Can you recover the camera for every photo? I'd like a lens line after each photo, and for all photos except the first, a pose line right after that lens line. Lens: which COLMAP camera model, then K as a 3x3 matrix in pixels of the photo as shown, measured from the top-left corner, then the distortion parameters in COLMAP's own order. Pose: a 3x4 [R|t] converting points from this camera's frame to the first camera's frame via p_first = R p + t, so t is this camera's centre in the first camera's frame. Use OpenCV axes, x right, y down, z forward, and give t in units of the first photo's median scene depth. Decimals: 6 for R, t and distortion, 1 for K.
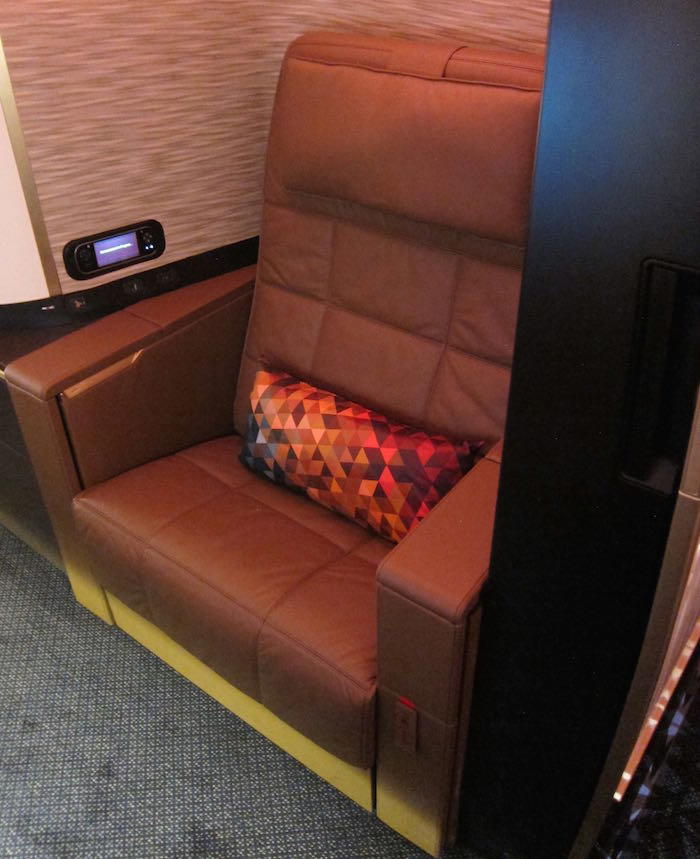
lens RADIAL K [[832.1, 0, 349.4], [0, 832.1, 387.1], [0, 0, 1]] dist [0.007085, -0.019456]
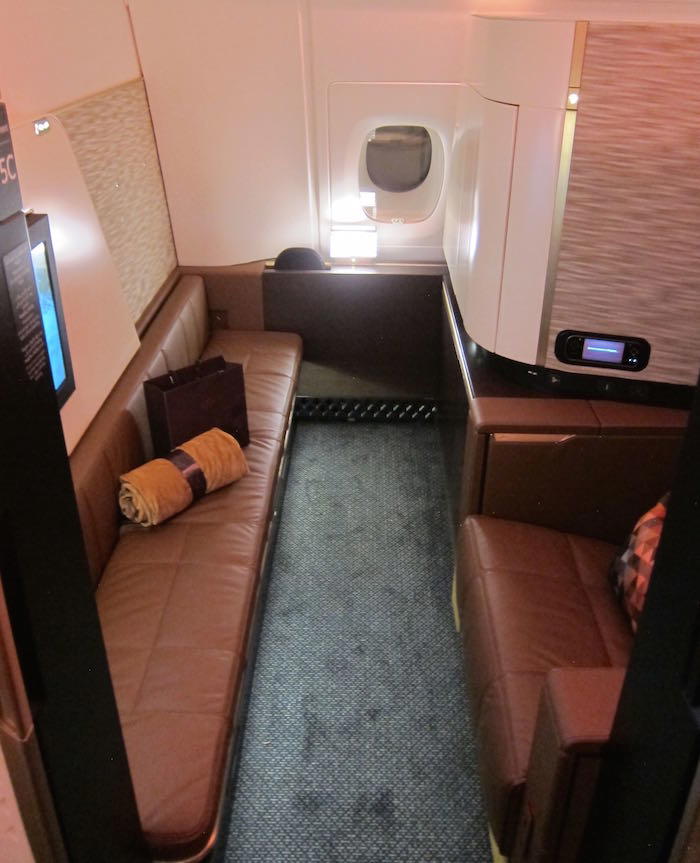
lens RADIAL K [[835.9, 0, 349.4], [0, 835.9, 388.9], [0, 0, 1]] dist [0.007085, -0.019456]
pose [[0.595739, 0.383468, -0.705724, 0.364146], [-0.460719, 0.882888, 0.090816, -0.063715], [0.657900, 0.271038, 0.702642, -0.038277]]
